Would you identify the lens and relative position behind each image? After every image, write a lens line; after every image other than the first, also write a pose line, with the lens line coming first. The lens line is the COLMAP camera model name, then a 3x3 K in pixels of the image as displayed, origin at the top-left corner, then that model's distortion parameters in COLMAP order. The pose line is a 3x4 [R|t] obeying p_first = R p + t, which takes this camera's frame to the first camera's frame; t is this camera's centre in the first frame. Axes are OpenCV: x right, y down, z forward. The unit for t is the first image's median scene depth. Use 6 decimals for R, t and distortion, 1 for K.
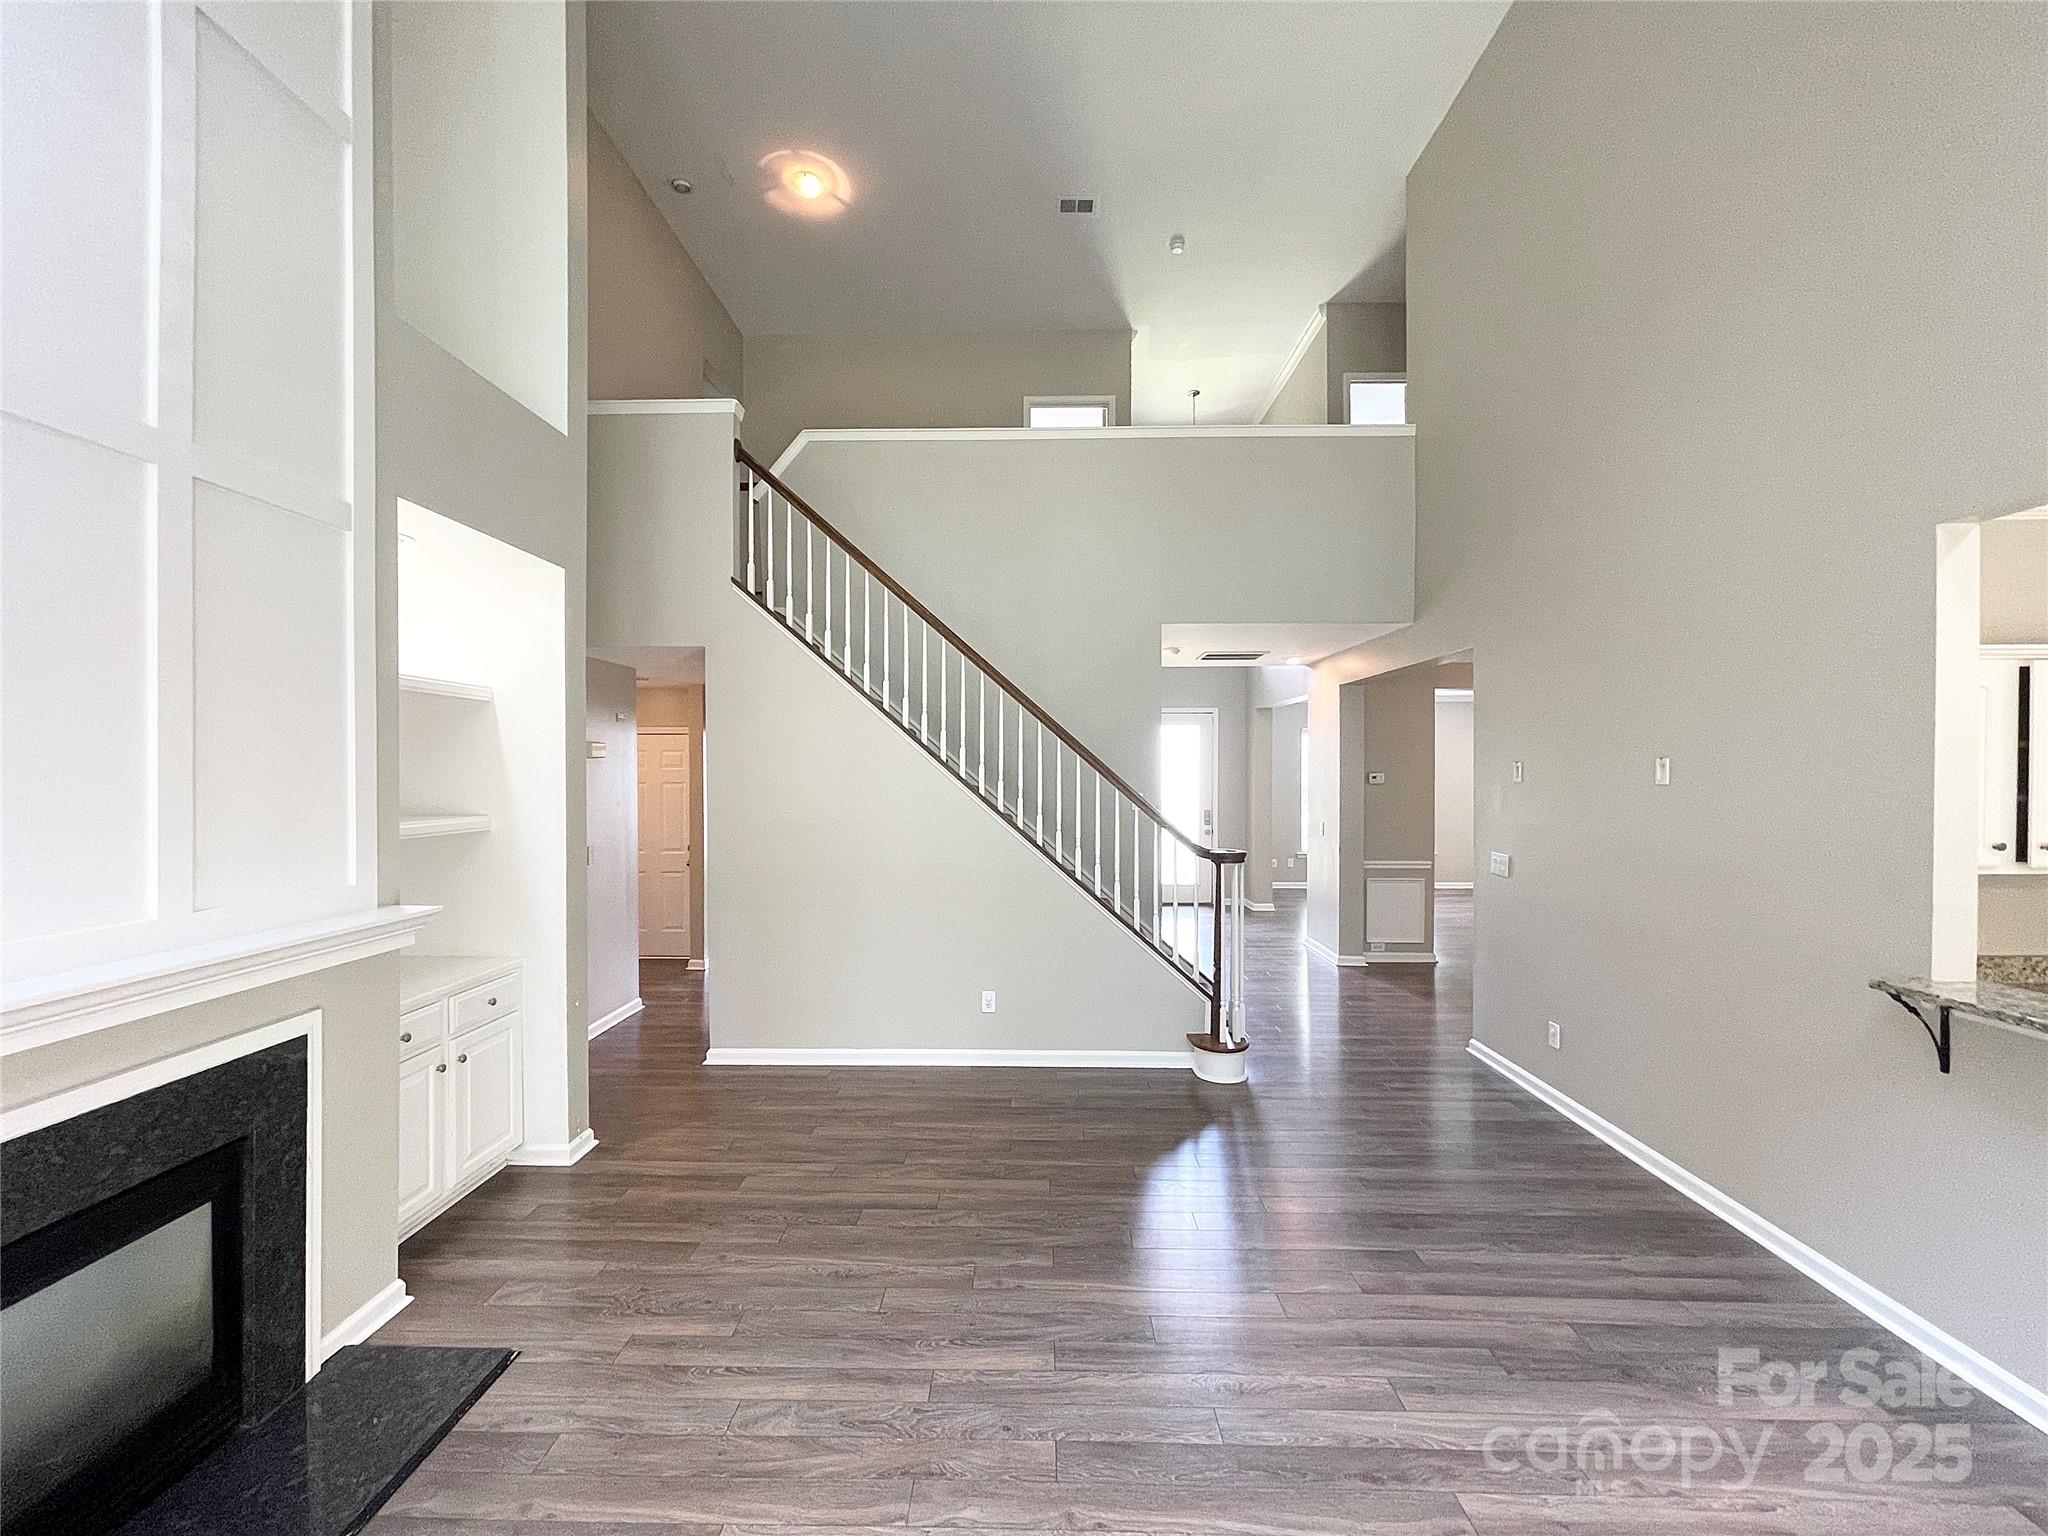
lens RADIAL K [[822.2, 0, 1018.0], [0, 822.2, 773.4], [0, 0, 1]] dist [-0.000830, 0.000229]
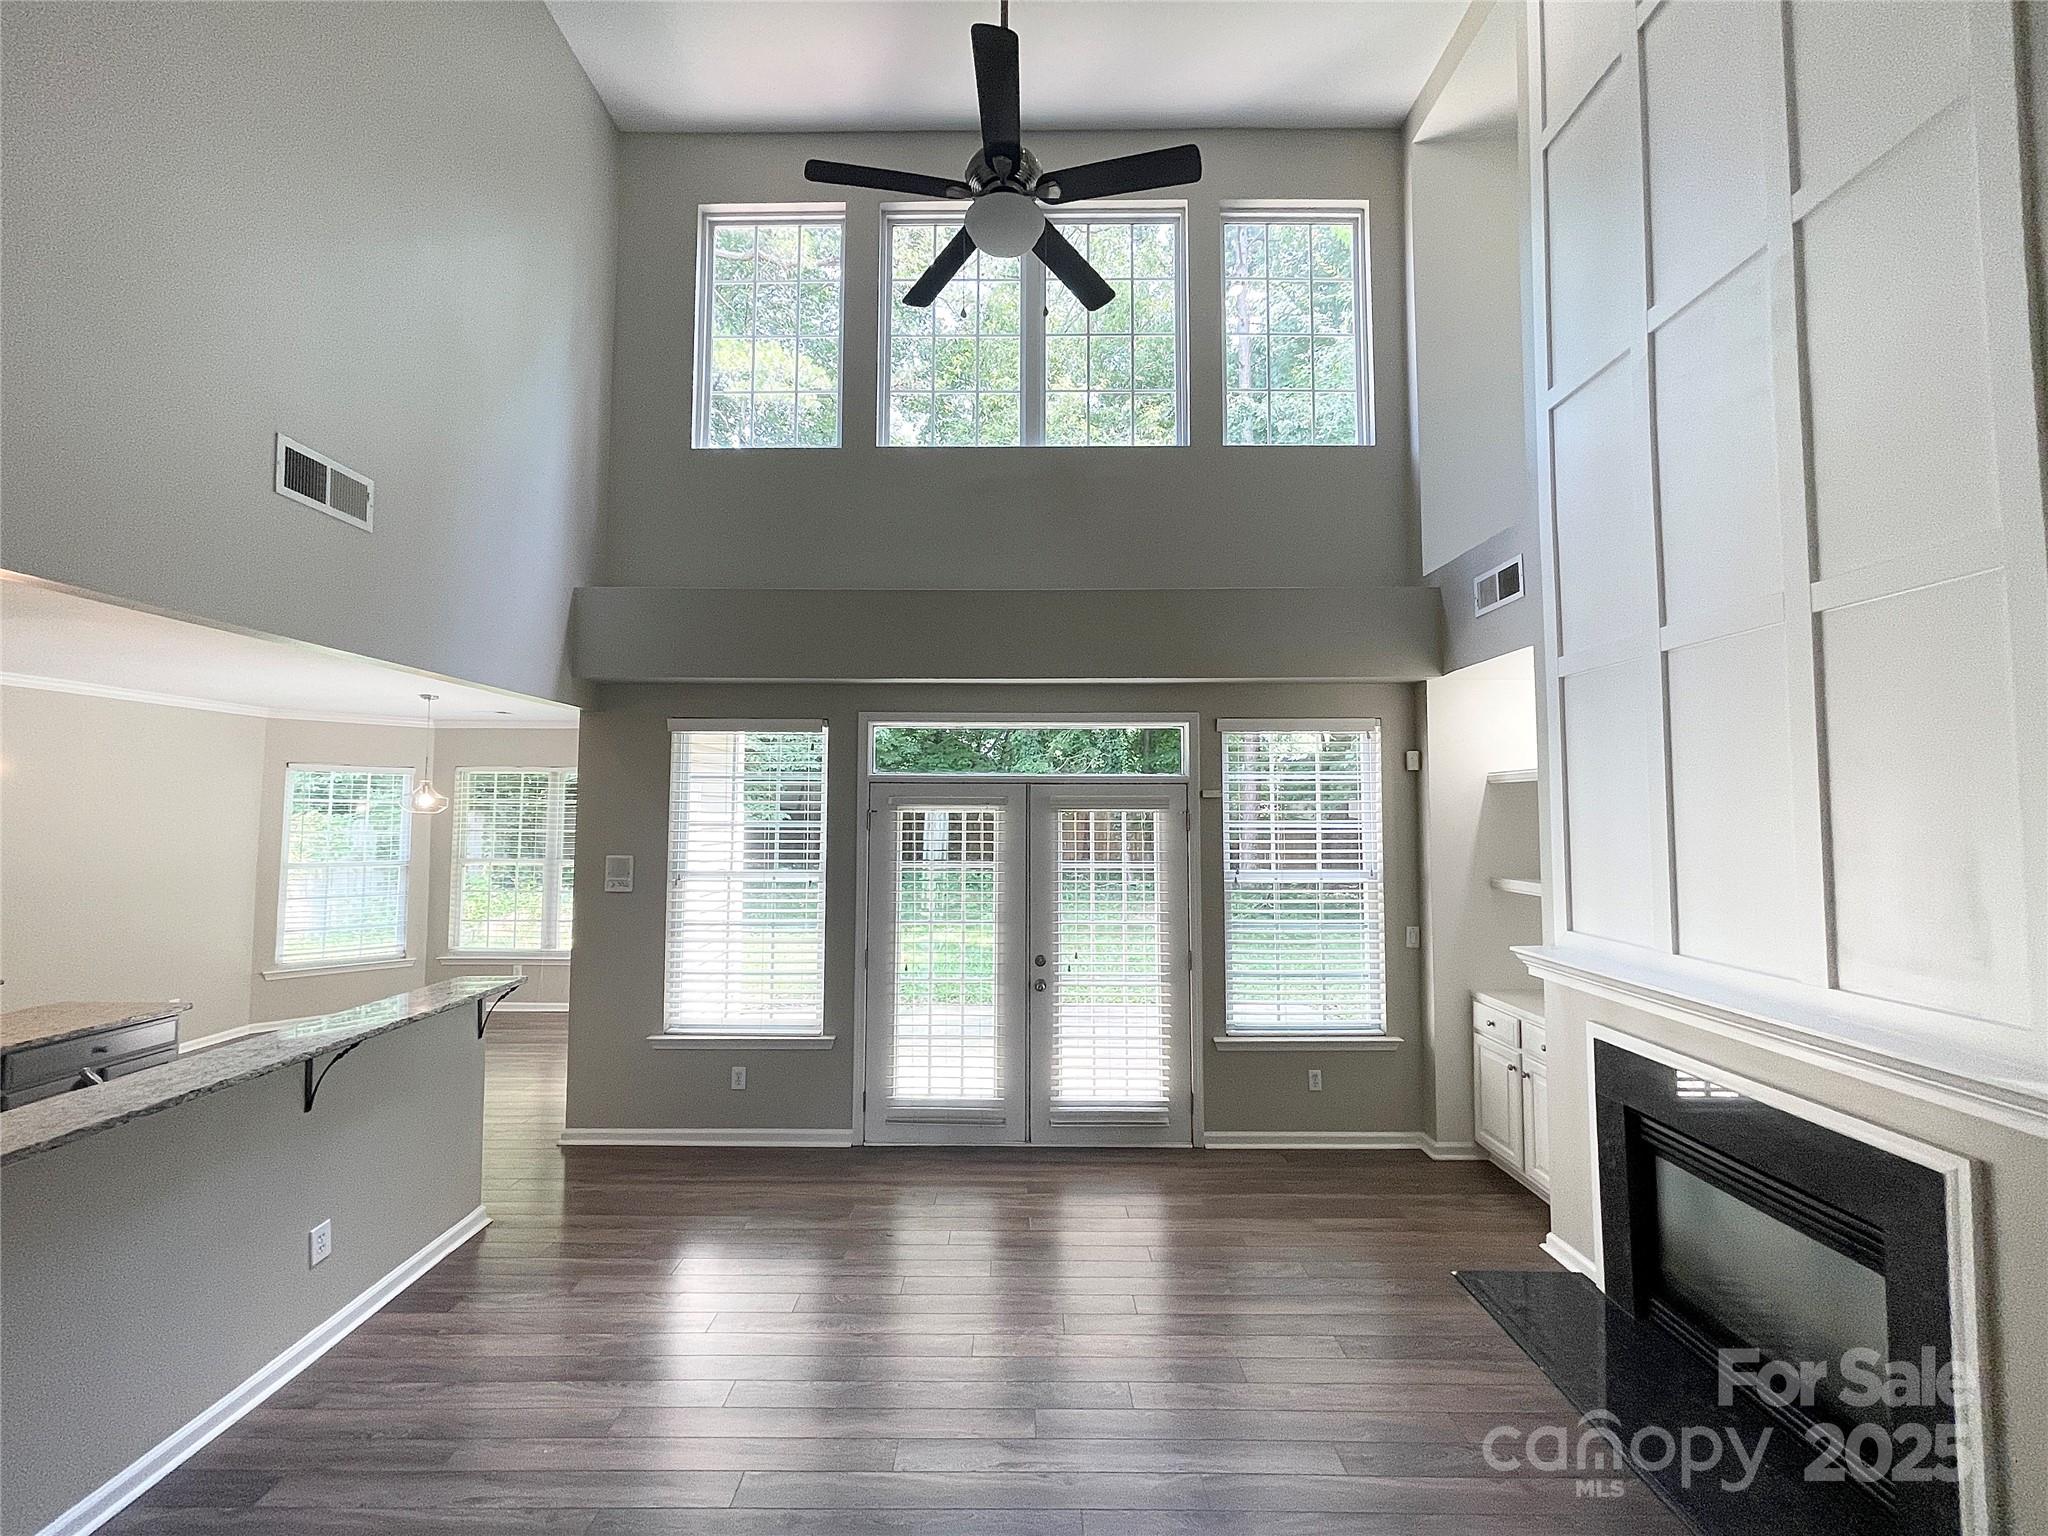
lens RADIAL K [[824.4, 0, 1018.5], [0, 824.4, 773.3], [0, 0, 1]] dist [-0.002375, -0.000130]
pose [[-0.999632, -0.003907, -0.026861, 0.094105], [-0.002582, 0.998786, -0.049190, -0.039445], [0.027021, -0.049102, -0.998428, 1.237104]]
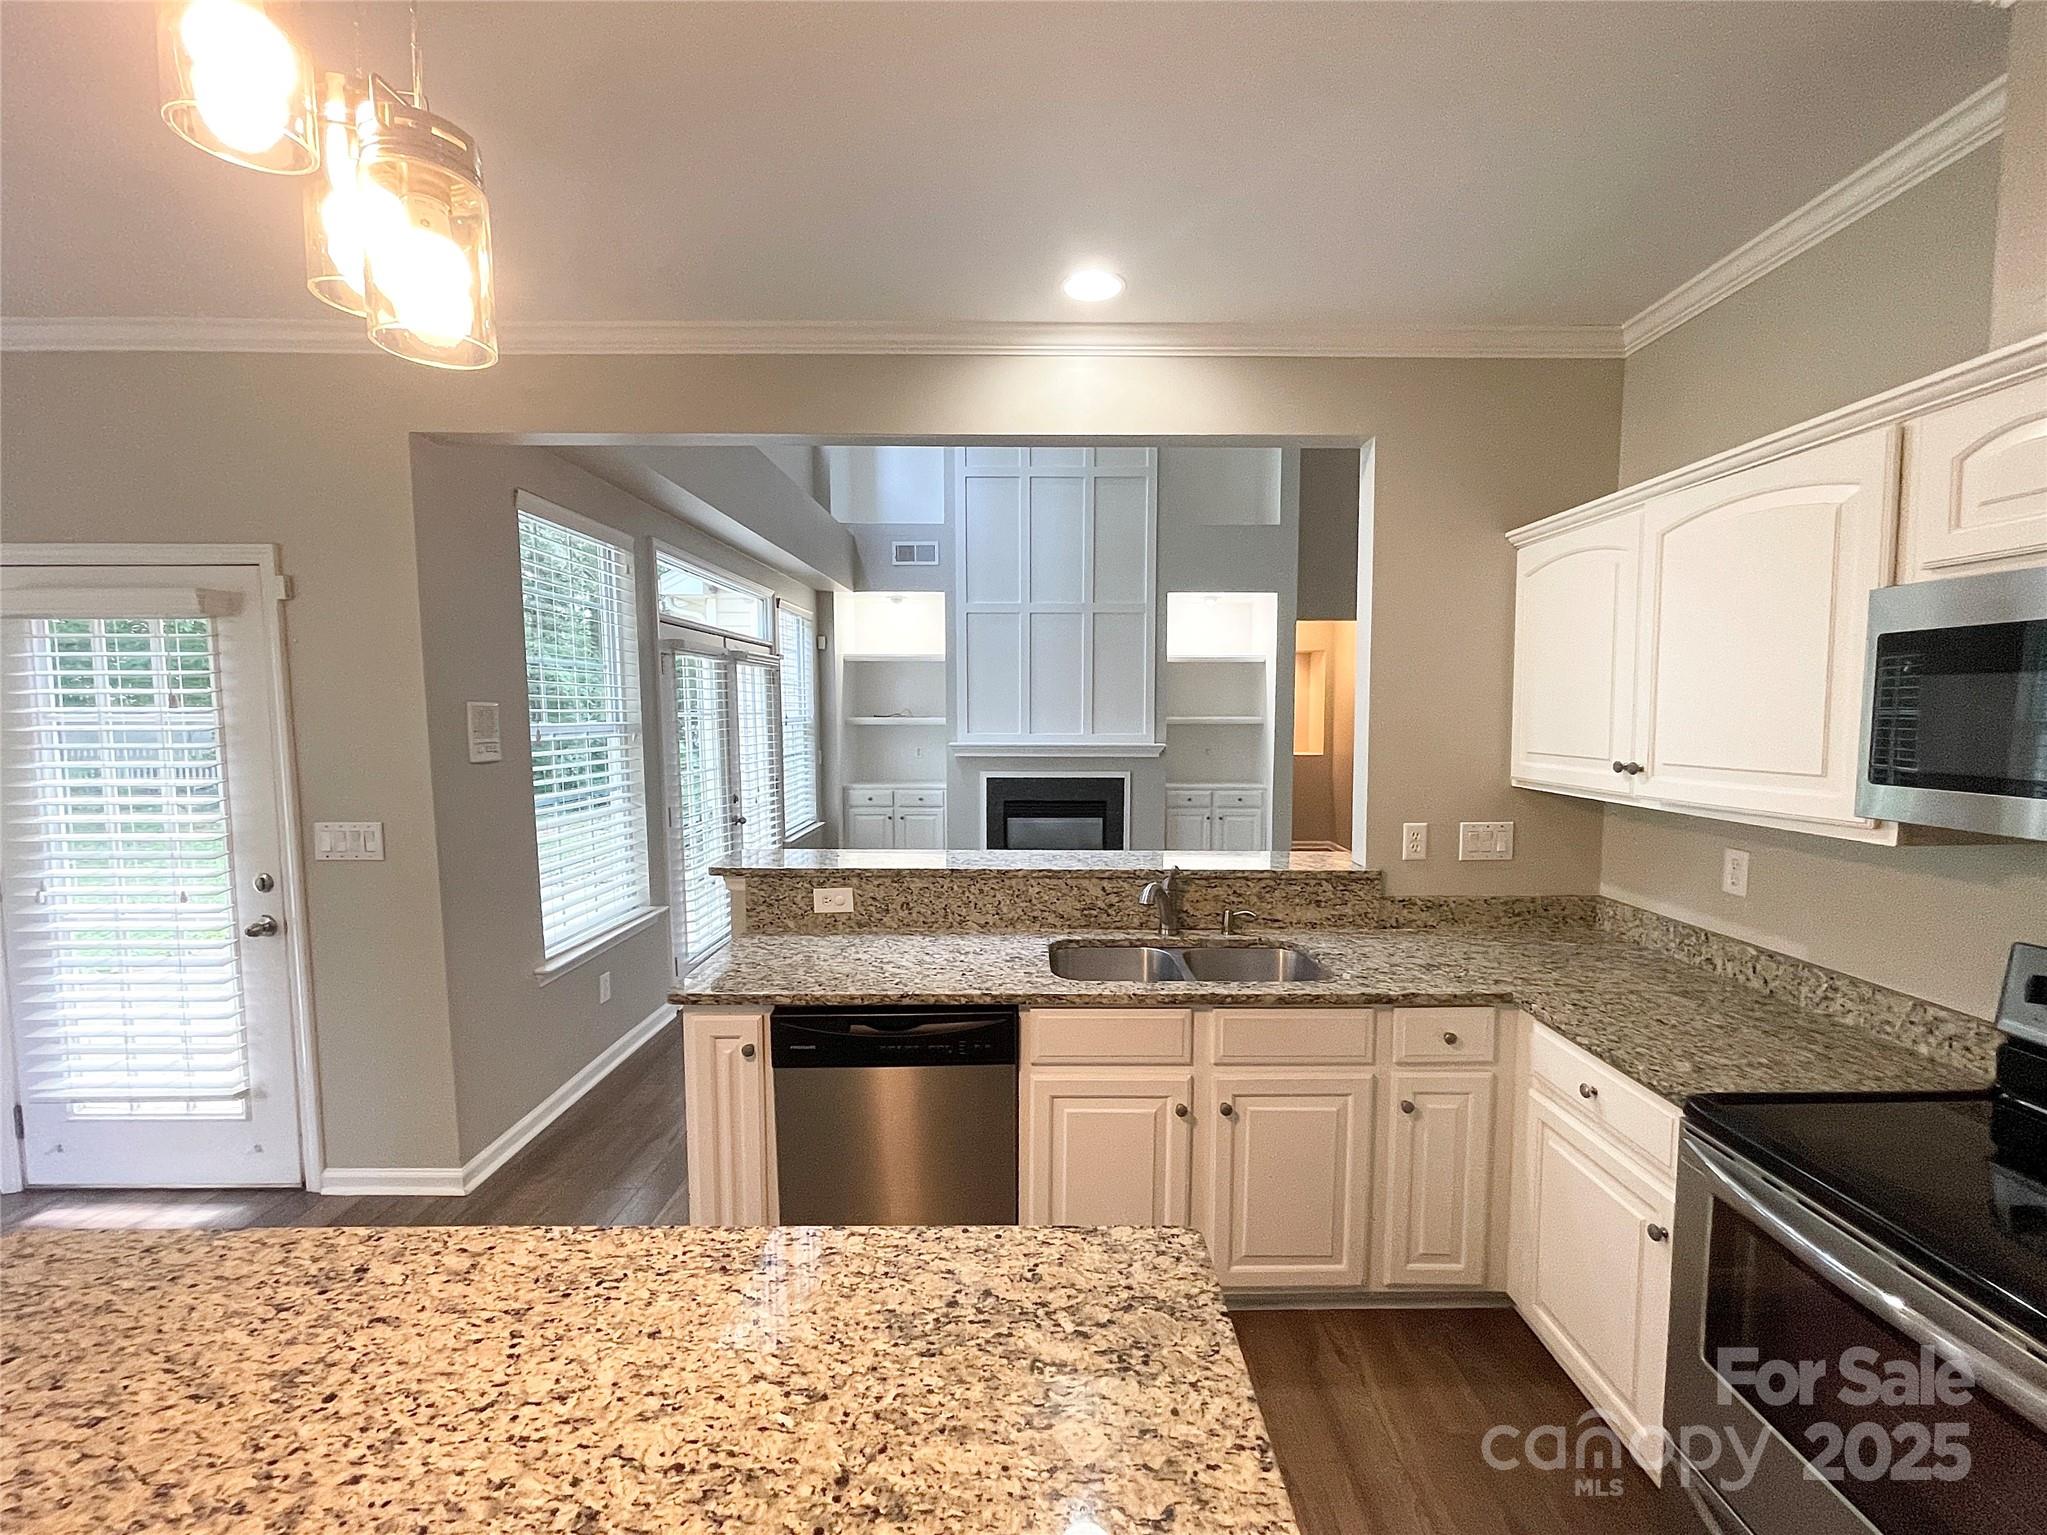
lens RADIAL K [[852.9, 0, 1033.2], [0, 852.9, 773.7], [0, 0, 1]] dist [0.000050, -0.000033]
pose [[0.025404, 0.077164, -0.996695, 1.595429], [-0.003871, 0.997017, 0.077091, 0.032622], [0.999670, 0.001900, 0.025626, 0.375609]]
